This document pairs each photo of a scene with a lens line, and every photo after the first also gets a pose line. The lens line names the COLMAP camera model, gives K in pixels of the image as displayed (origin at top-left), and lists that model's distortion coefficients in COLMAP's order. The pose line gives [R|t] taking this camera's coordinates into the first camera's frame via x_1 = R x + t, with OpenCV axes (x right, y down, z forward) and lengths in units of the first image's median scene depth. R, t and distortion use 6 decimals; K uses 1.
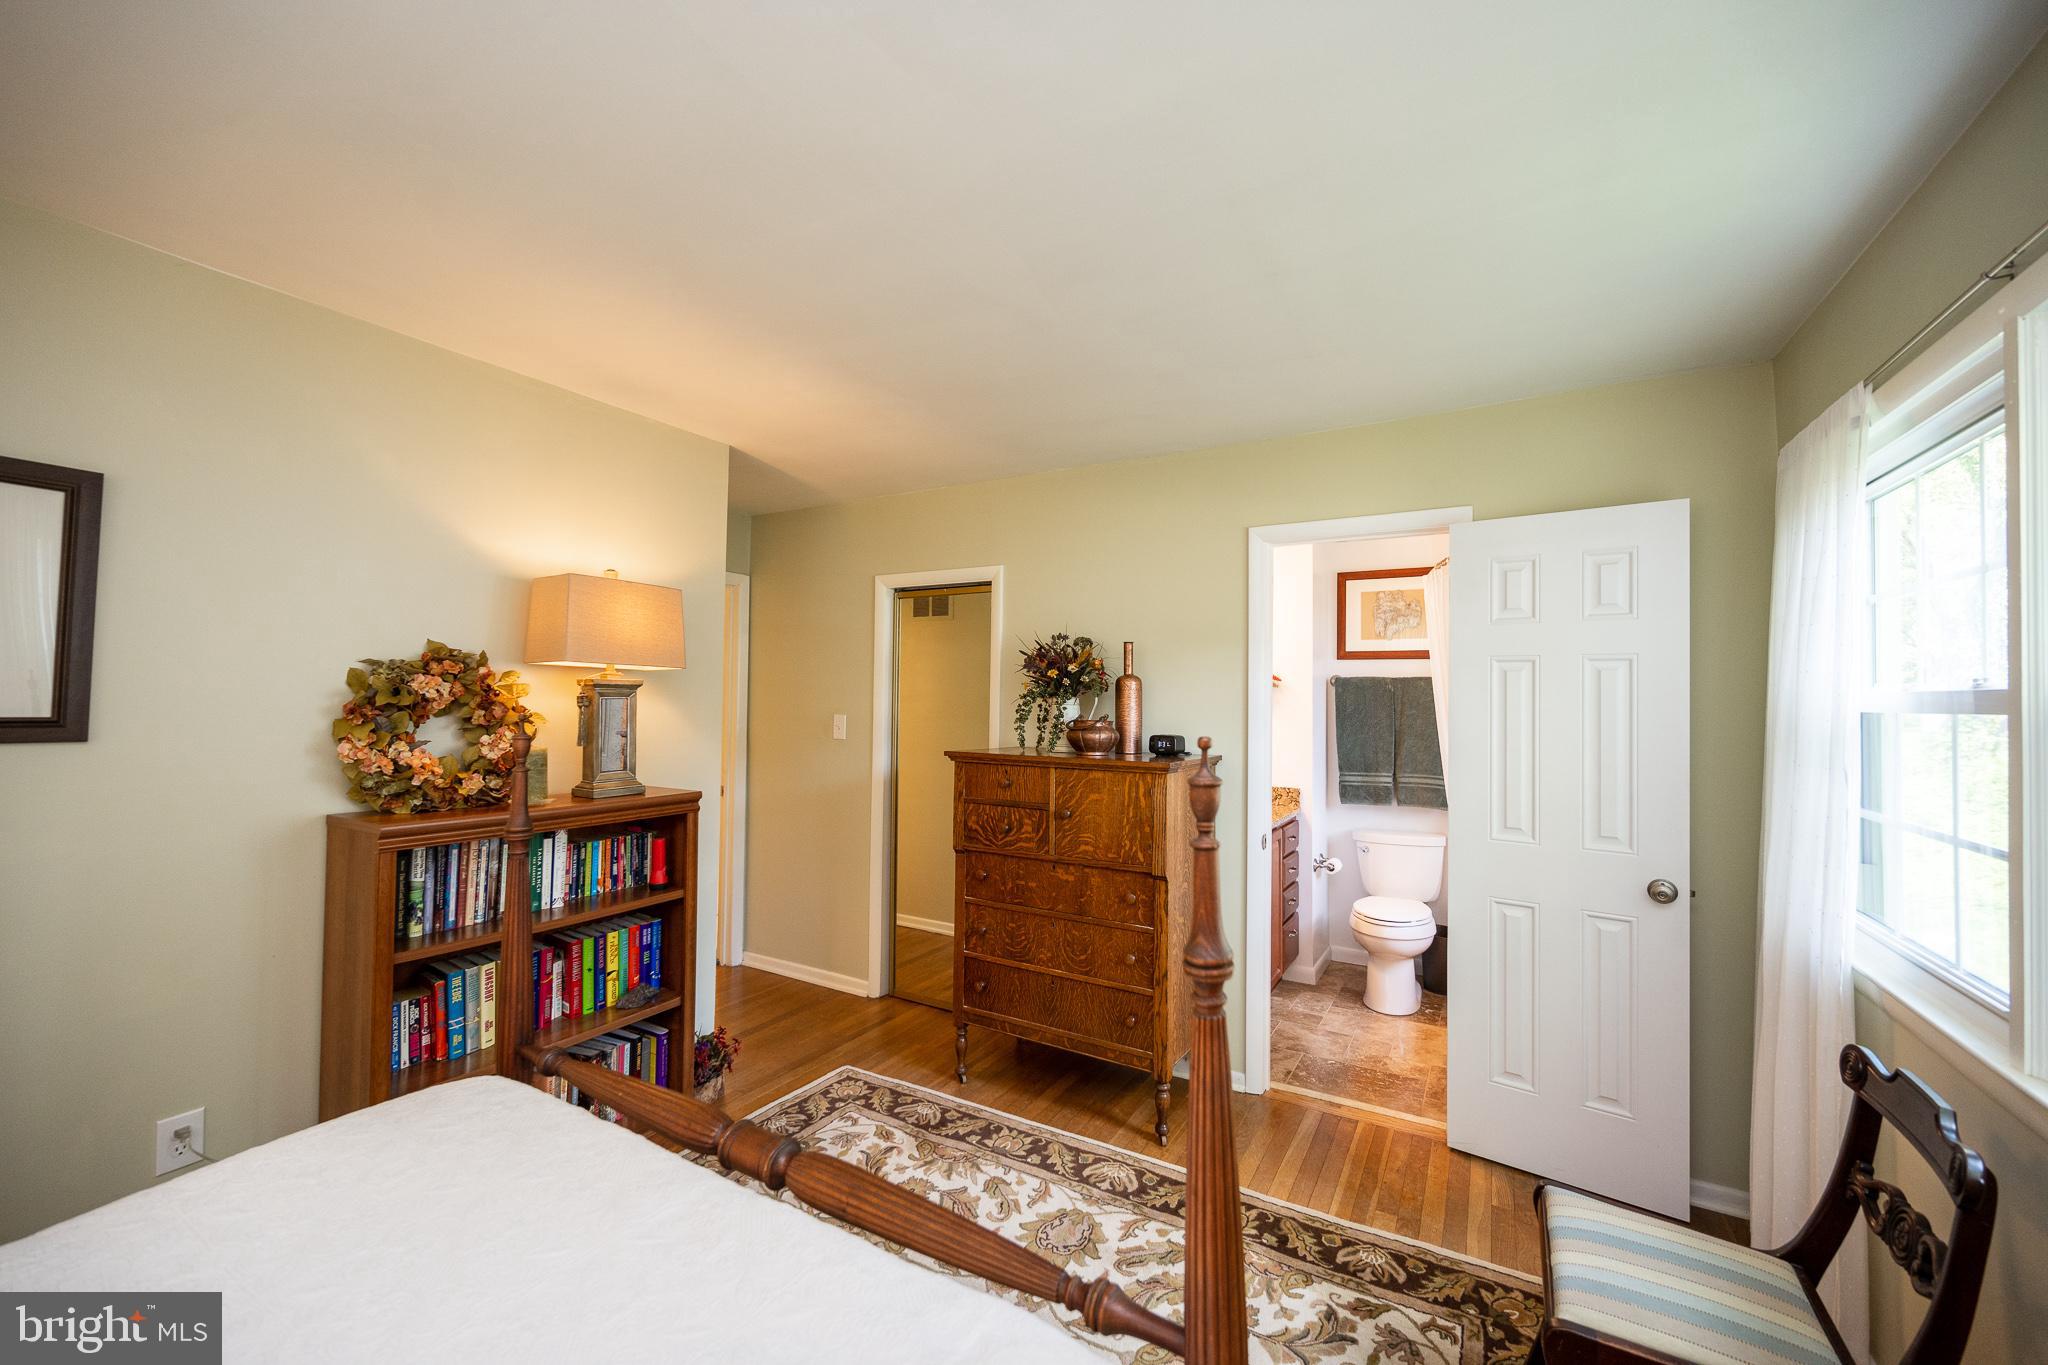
lens RADIAL K [[784.8, 0, 1027.9], [0, 784.8, 688.5], [0, 0, 1]] dist [-0.000295, -0.000023]
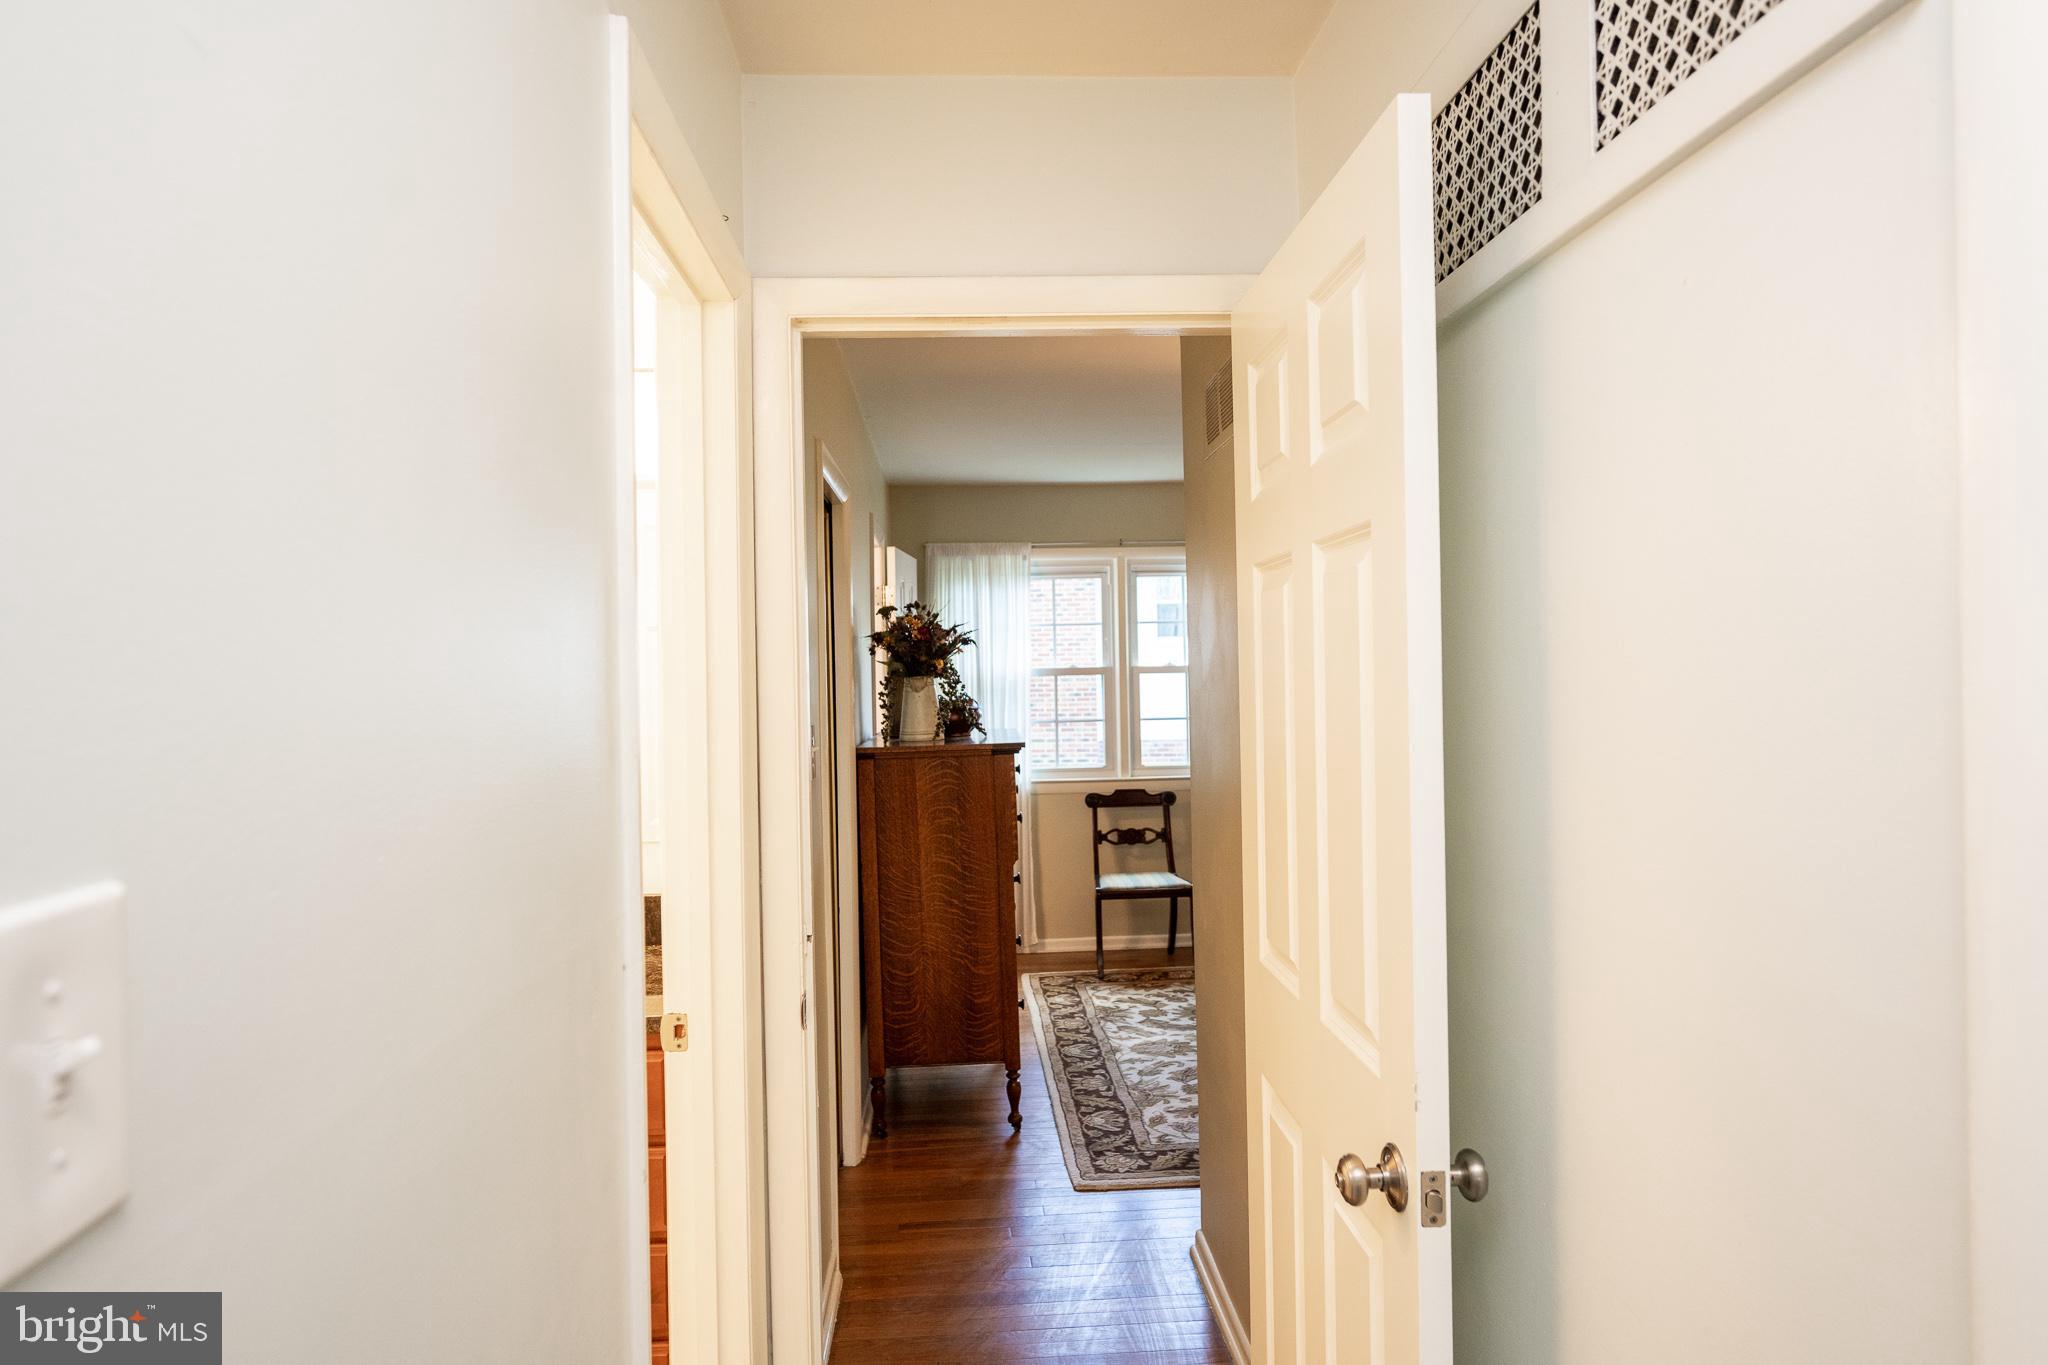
lens RADIAL K [[1223.2, 0, 1024.3], [0, 1223.2, 678.0], [0, 0, 1]] dist [0.000220, -0.000047]
pose [[-0.553511, -0.001691, 0.832840, -1.308768], [-0.008461, 0.999958, -0.003592, 0.026045], [-0.832799, -0.009035, -0.553502, 1.917558]]
